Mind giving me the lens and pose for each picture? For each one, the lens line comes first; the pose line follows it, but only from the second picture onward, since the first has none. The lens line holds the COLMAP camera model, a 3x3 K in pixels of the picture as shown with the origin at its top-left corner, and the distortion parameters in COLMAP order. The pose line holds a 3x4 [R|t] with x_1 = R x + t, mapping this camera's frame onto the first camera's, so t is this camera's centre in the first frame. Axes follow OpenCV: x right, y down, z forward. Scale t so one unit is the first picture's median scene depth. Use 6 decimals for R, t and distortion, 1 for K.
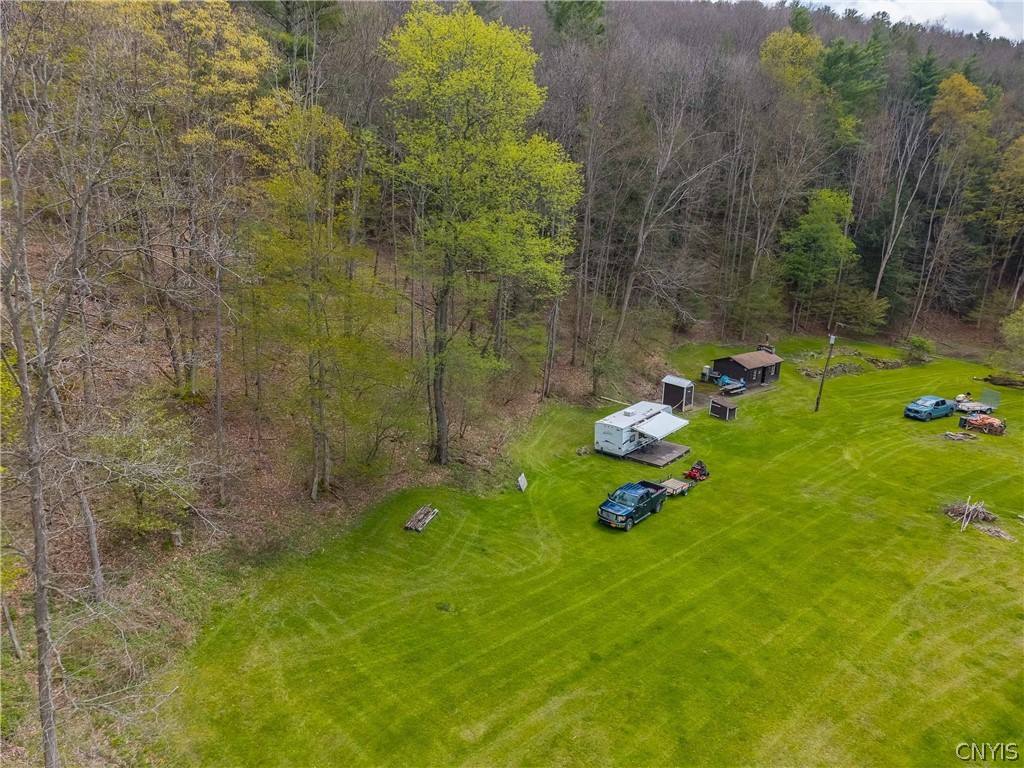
lens RADIAL K [[674.0, 0, 510.1], [0, 674.0, 386.7], [0, 0, 1]] dist [0.074421, -0.051889]
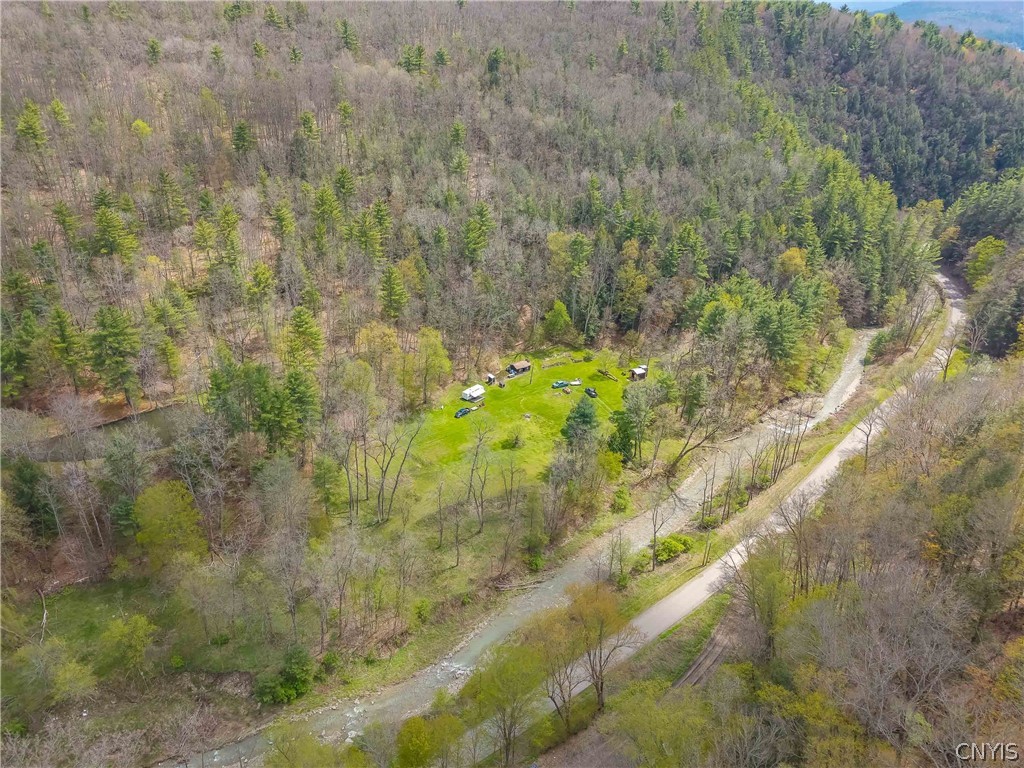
lens RADIAL K [[674.0, 0, 505.8], [0, 674.0, 386.2], [0, 0, 1]] dist [0.074421, -0.051889]
pose [[0.999448, 0.033230, -0.000431, 0.395405], [-0.032423, 0.977844, 0.206810, -0.859697], [0.007294, -0.206682, 0.978381, -3.131581]]
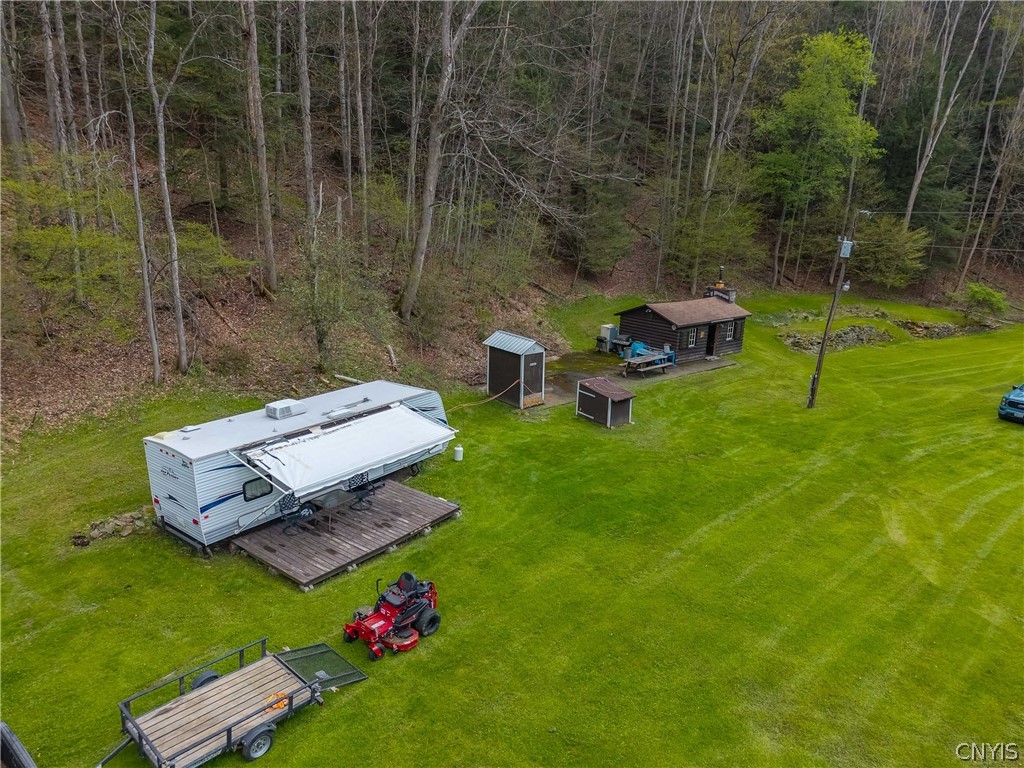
lens RADIAL K [[674.0, 0, 504.9], [0, 674.0, 384.9], [0, 0, 1]] dist [0.074421, -0.051889]
pose [[0.999994, -0.000858, -0.003361, 0.294599], [0.000840, 0.999985, -0.005367, 0.028127], [0.003366, 0.005364, 0.999980, 0.650649]]
